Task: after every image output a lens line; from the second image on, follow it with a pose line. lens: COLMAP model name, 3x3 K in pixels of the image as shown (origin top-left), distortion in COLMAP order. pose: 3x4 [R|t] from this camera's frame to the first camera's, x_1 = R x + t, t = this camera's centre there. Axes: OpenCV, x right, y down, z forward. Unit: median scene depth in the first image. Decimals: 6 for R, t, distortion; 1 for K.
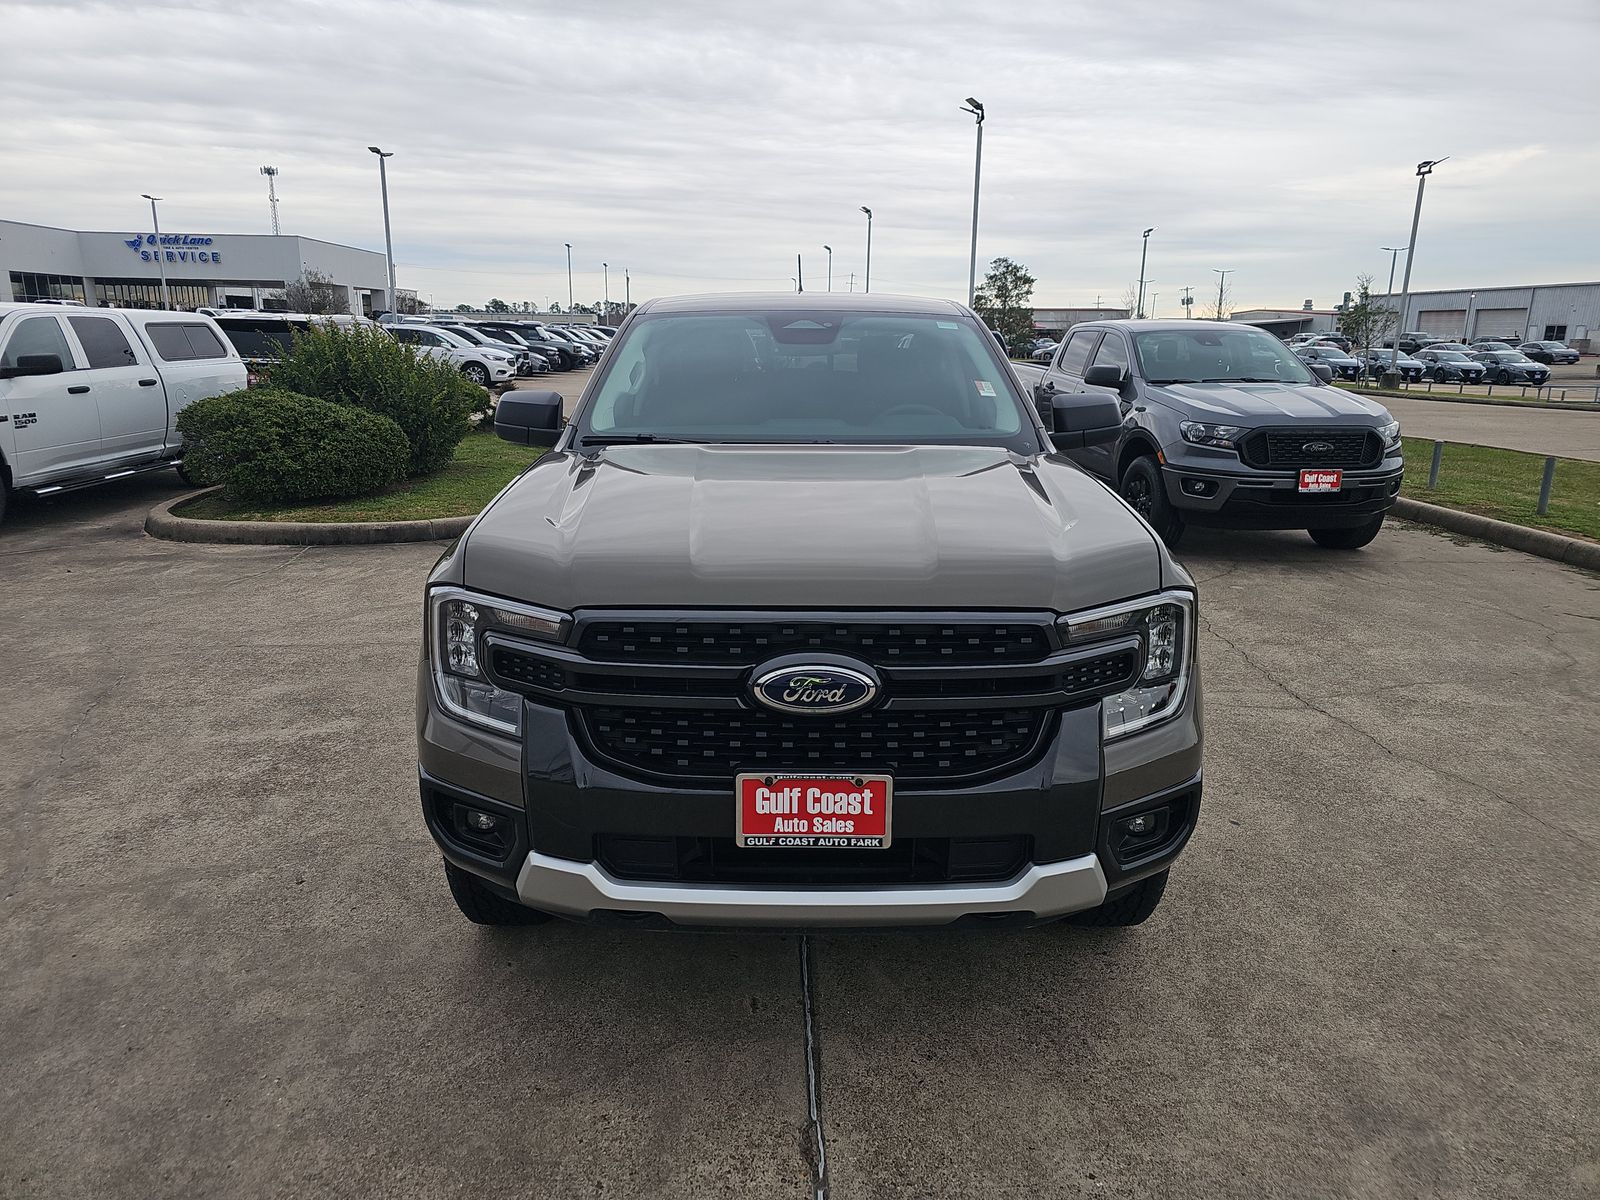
lens RADIAL K [[1054.5, 0, 799.2], [0, 1054.5, 576.9], [0, 0, 1]] dist [0.035950, -0.000183]
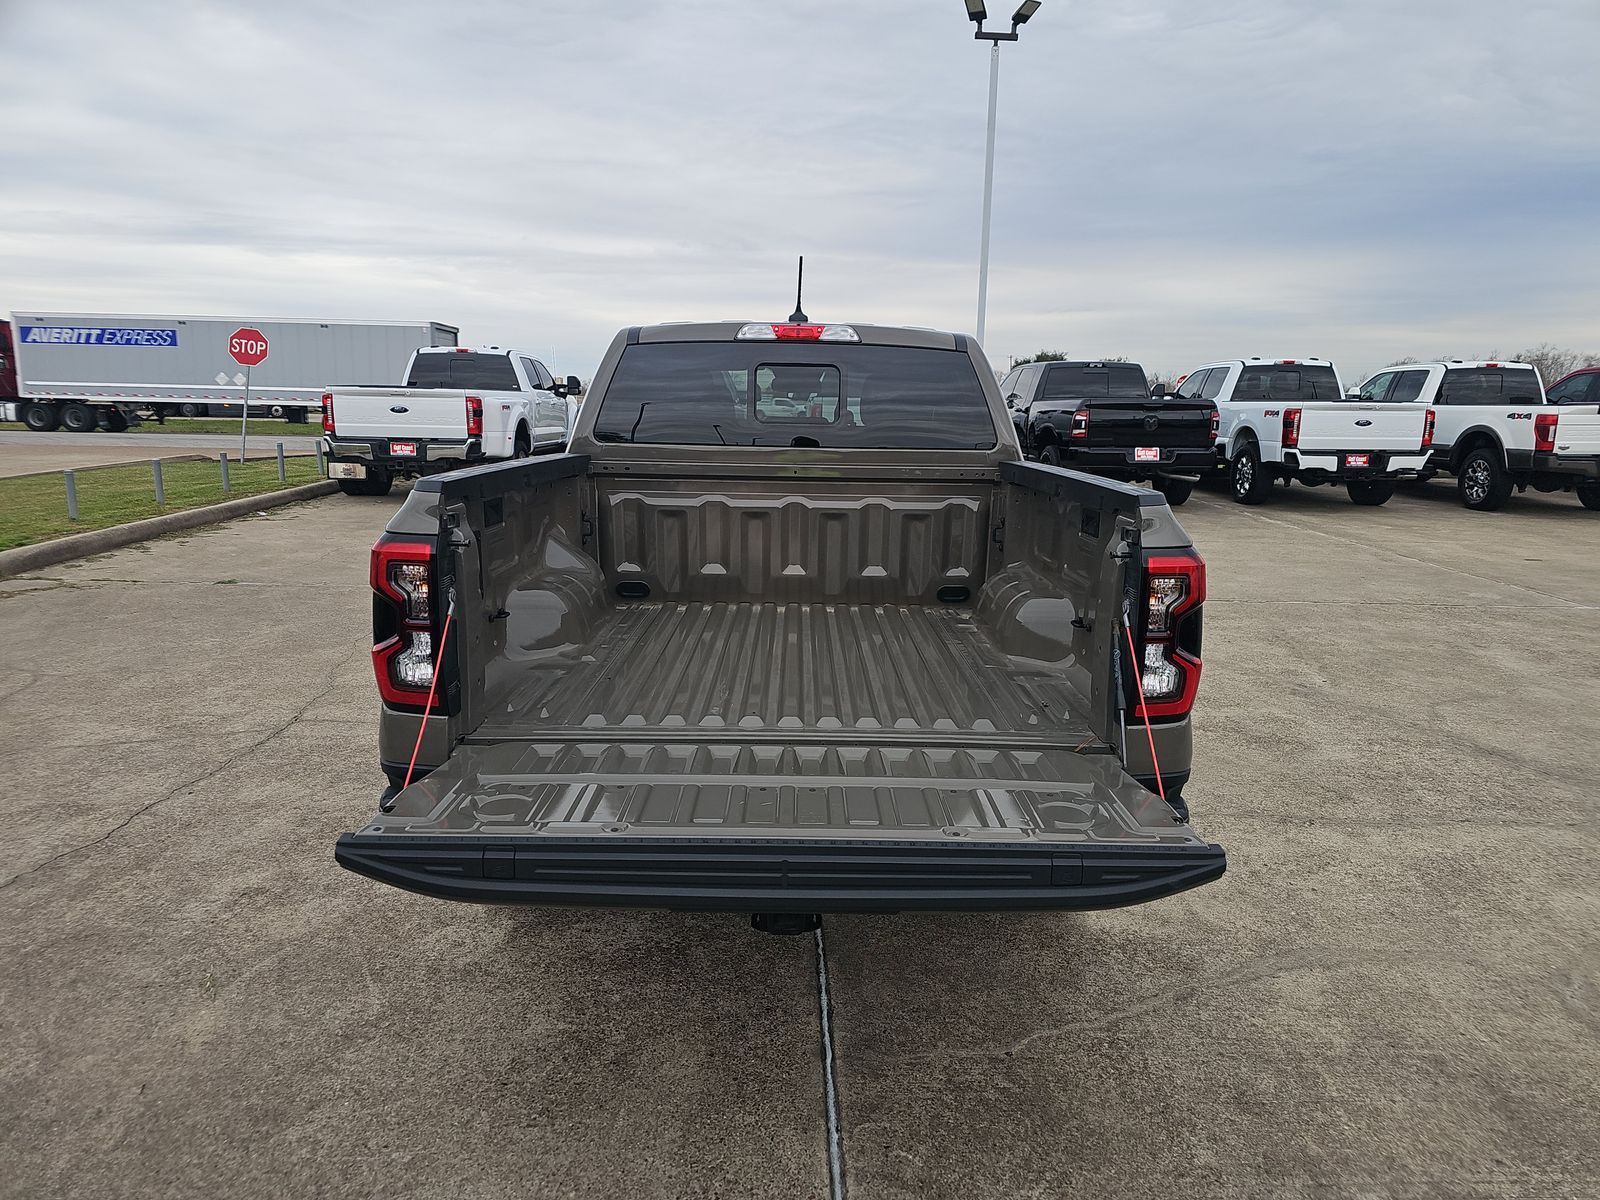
lens RADIAL K [[1048.1, 0, 794.6], [0, 1048.1, 609.8], [0, 0, 1]] dist [0.011564, 0.000775]
pose [[-0.999634, -0.025899, 0.007766, -0.007535], [-0.020344, 0.909656, 0.414864, -0.340342], [-0.017809, 0.414554, -0.909850, 1.561334]]
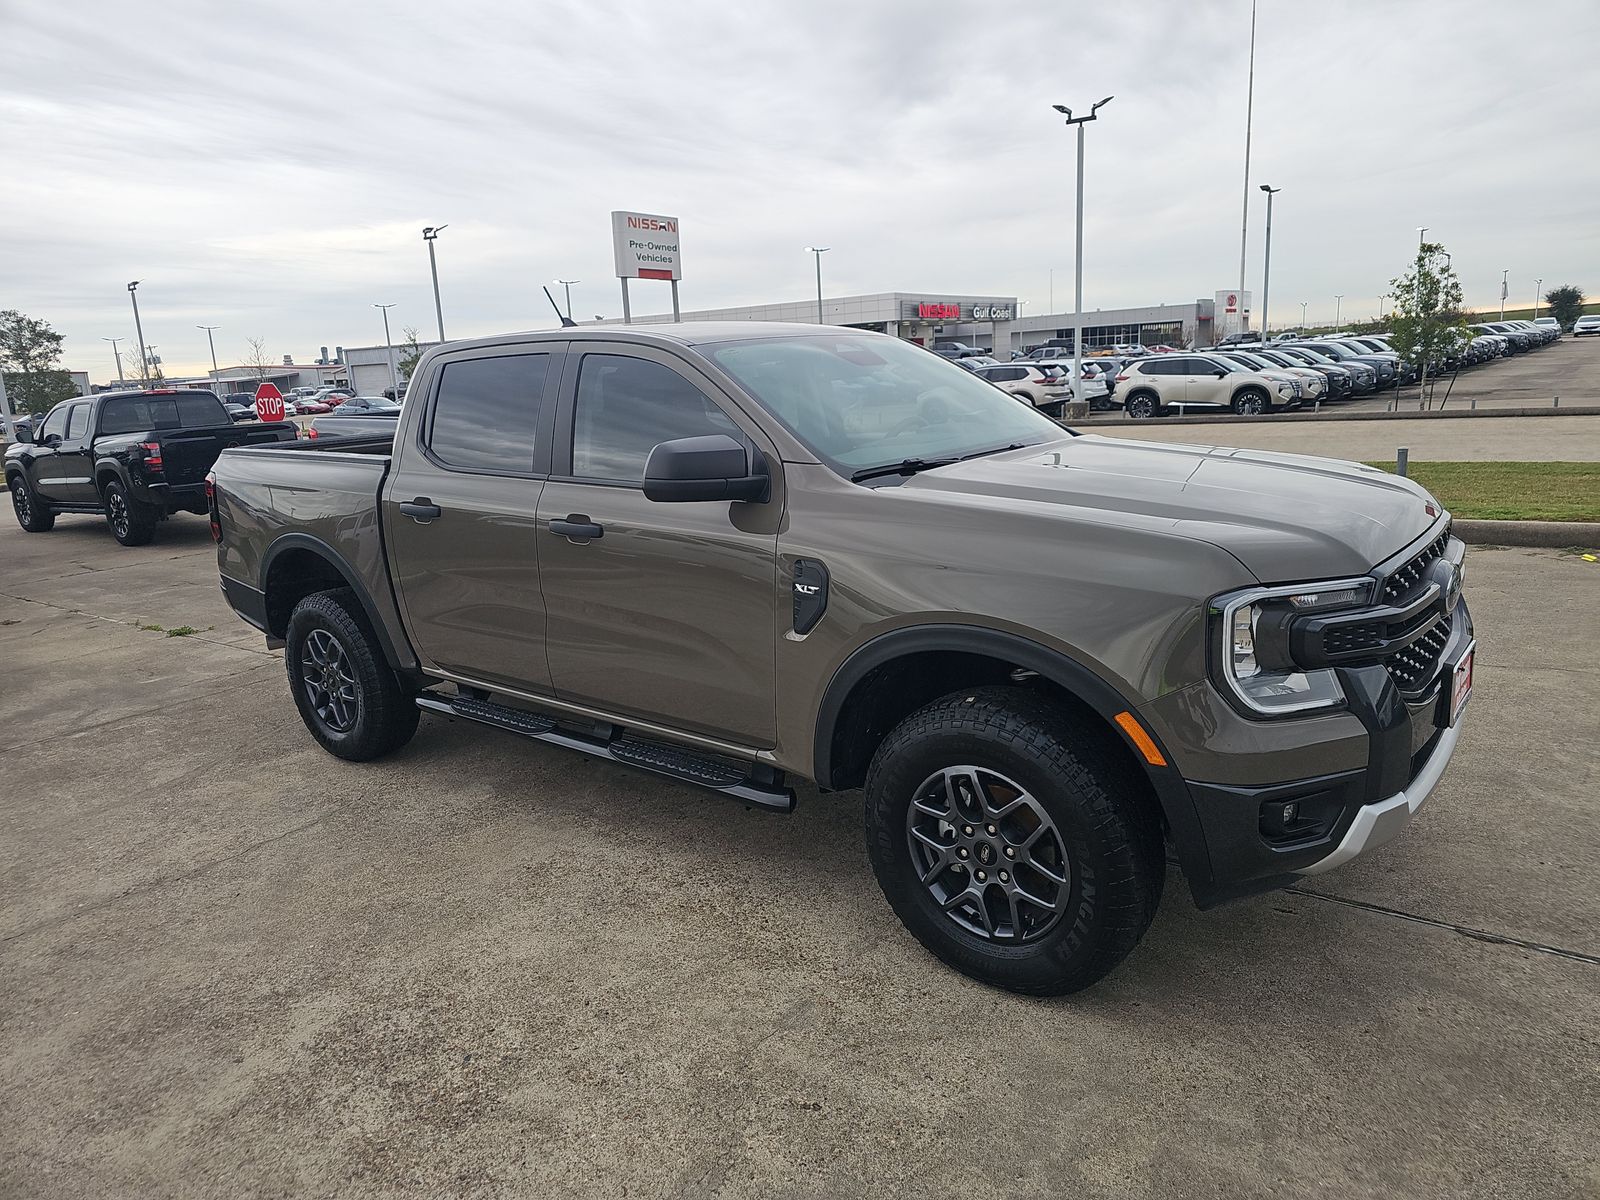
lens RADIAL K [[1059.0, 0, 803.5], [0, 1059.0, 575.1], [0, 0, 1]] dist [0.006454, 0.001056]
pose [[0.626295, -0.194881, 0.754835, -0.525699], [0.232604, 0.970861, 0.057660, -0.061456], [-0.744076, 0.139465, 0.653376, 0.266277]]
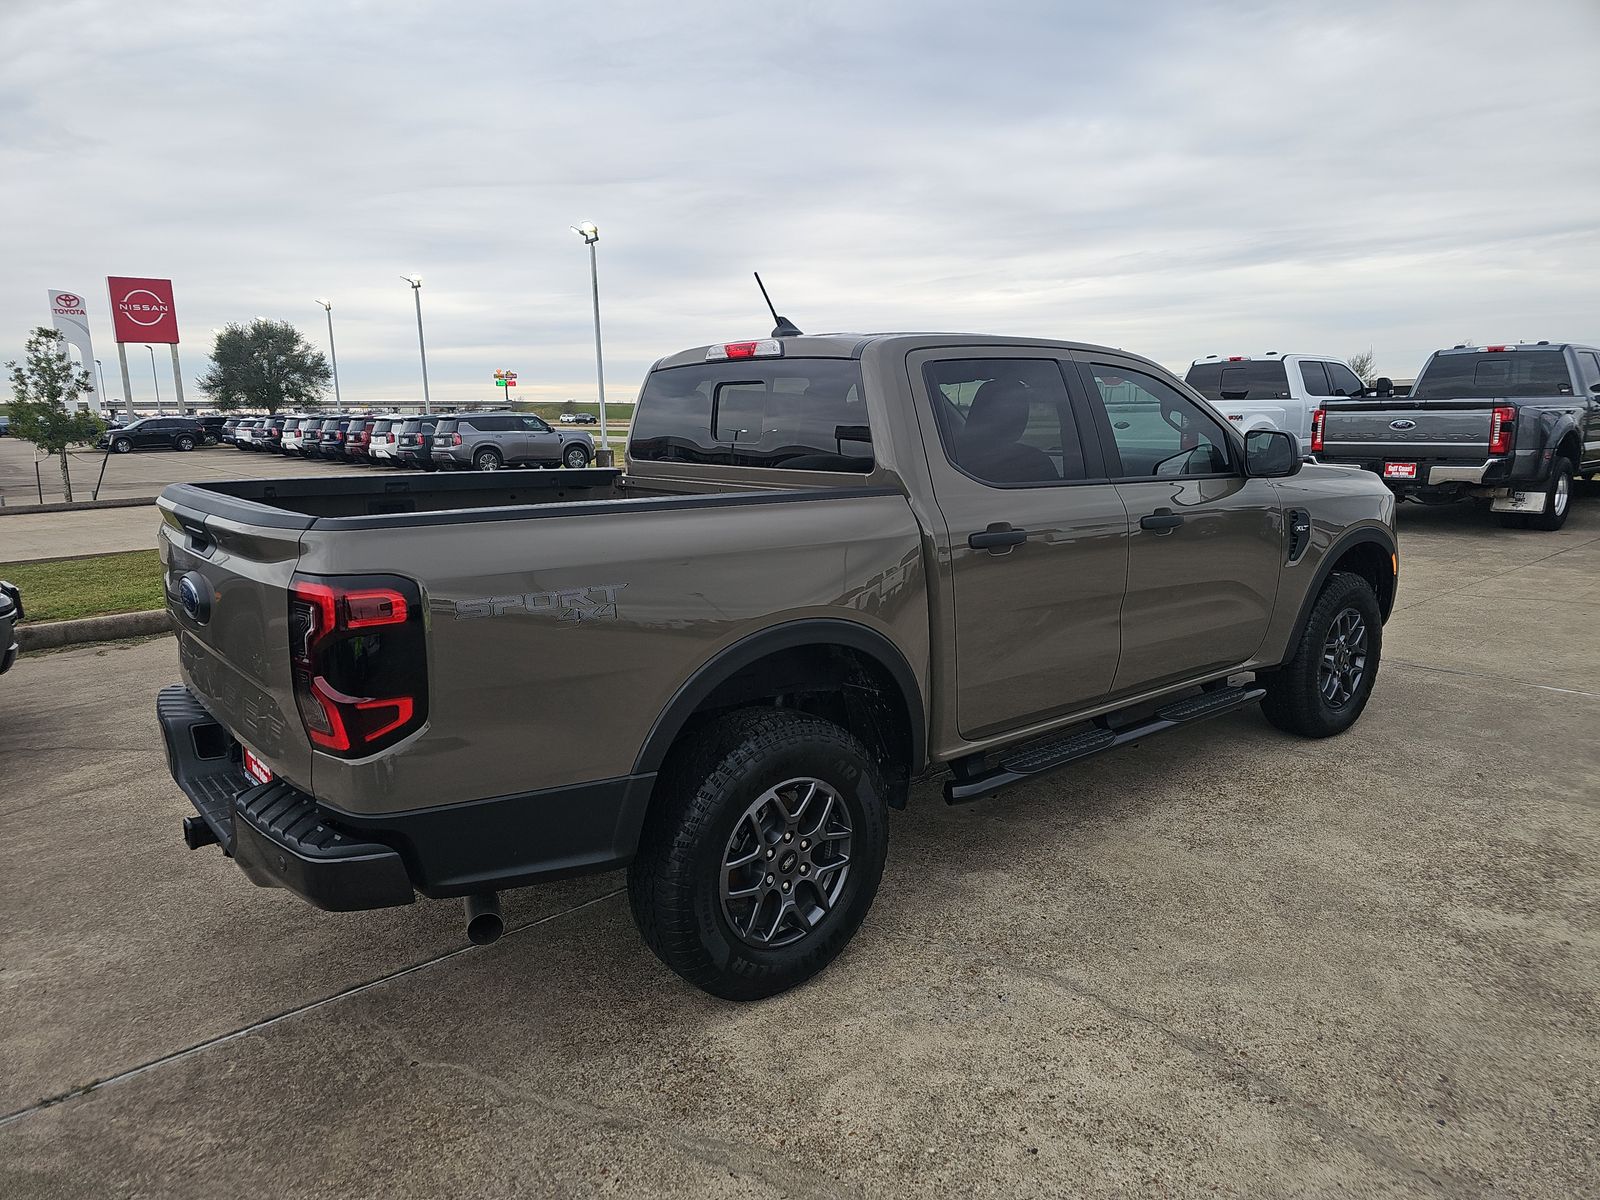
lens RADIAL K [[1048.1, 0, 794.6], [0, 1048.1, 609.8], [0, 0, 1]] dist [0.011564, 0.000775]
pose [[-0.623063, -0.146076, 0.768410, -0.514082], [0.187303, 0.925958, 0.327900, -0.286630], [-0.759414, 0.348228, -0.549570, 1.293548]]
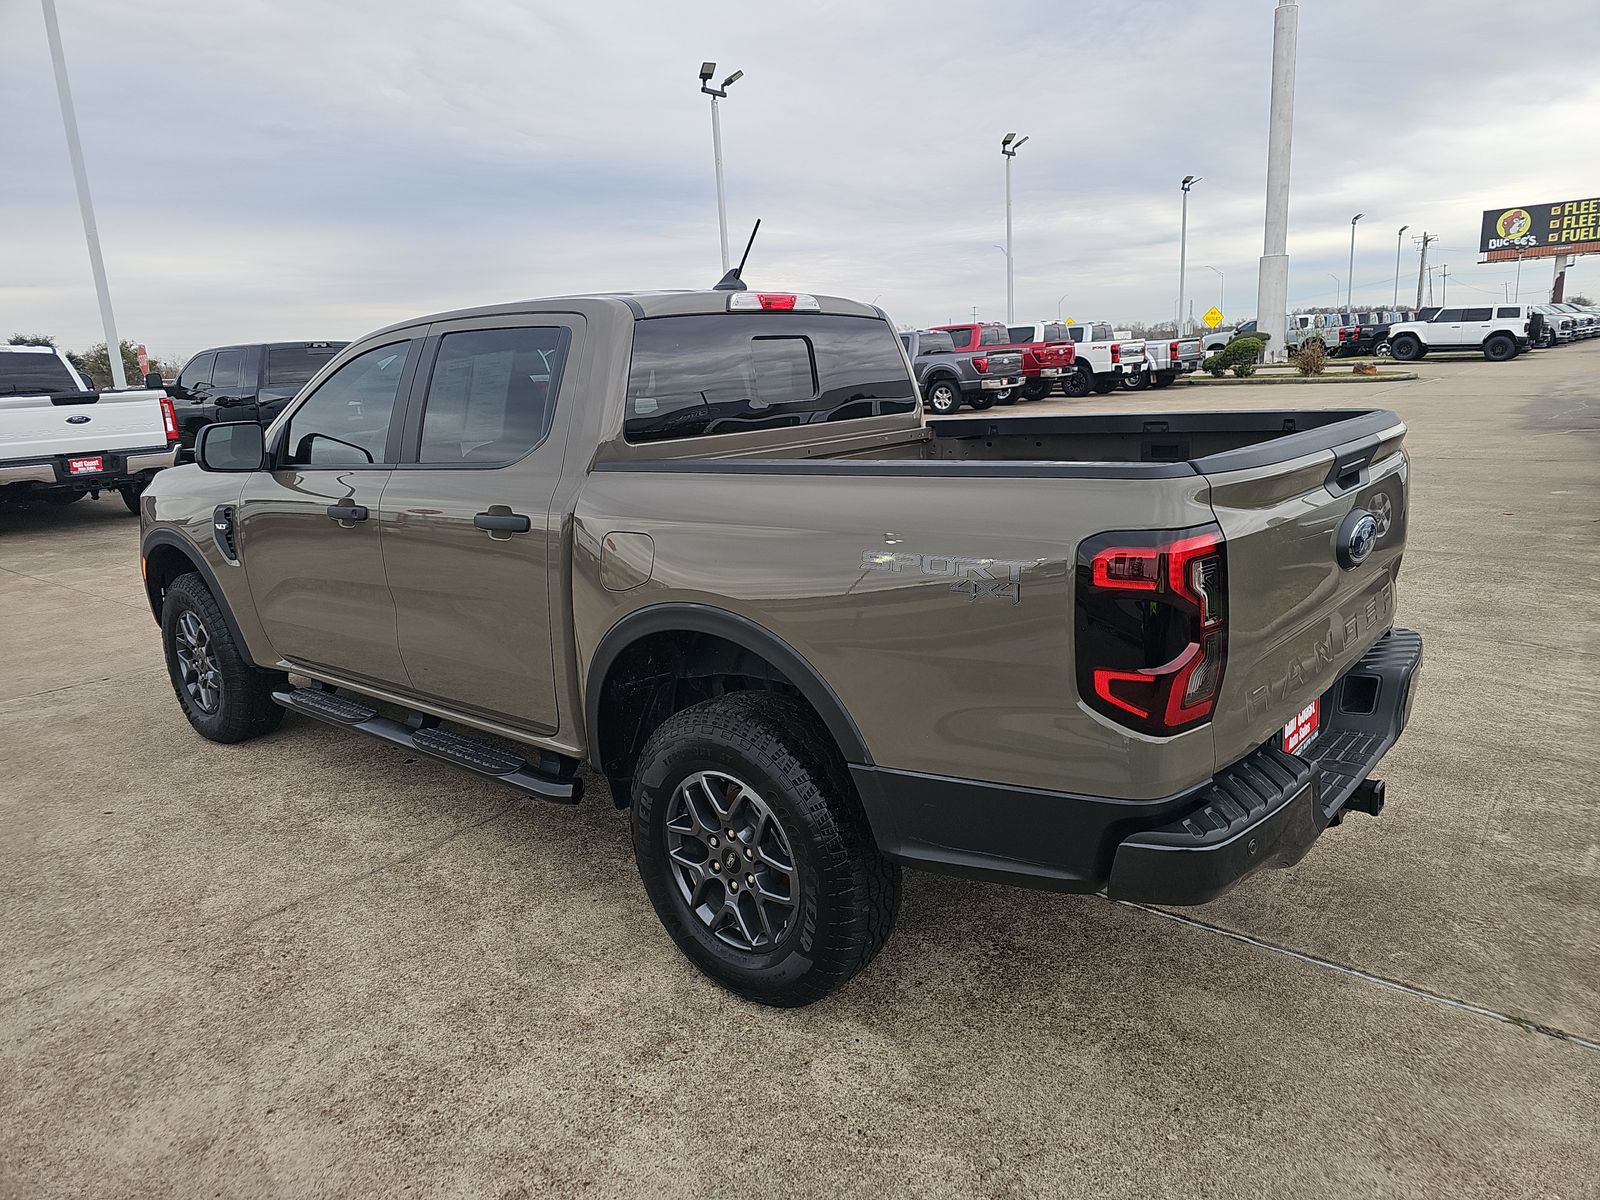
lens RADIAL K [[1065.1, 0, 798.2], [0, 1065.1, 594.5], [0, 0, 1]] dist [0.021386, -0.003204]
pose [[-0.661809, 0.185038, -0.726478, 0.444688], [-0.125884, 0.927870, 0.351012, -0.289547], [0.739028, 0.323755, -0.590780, 1.331166]]
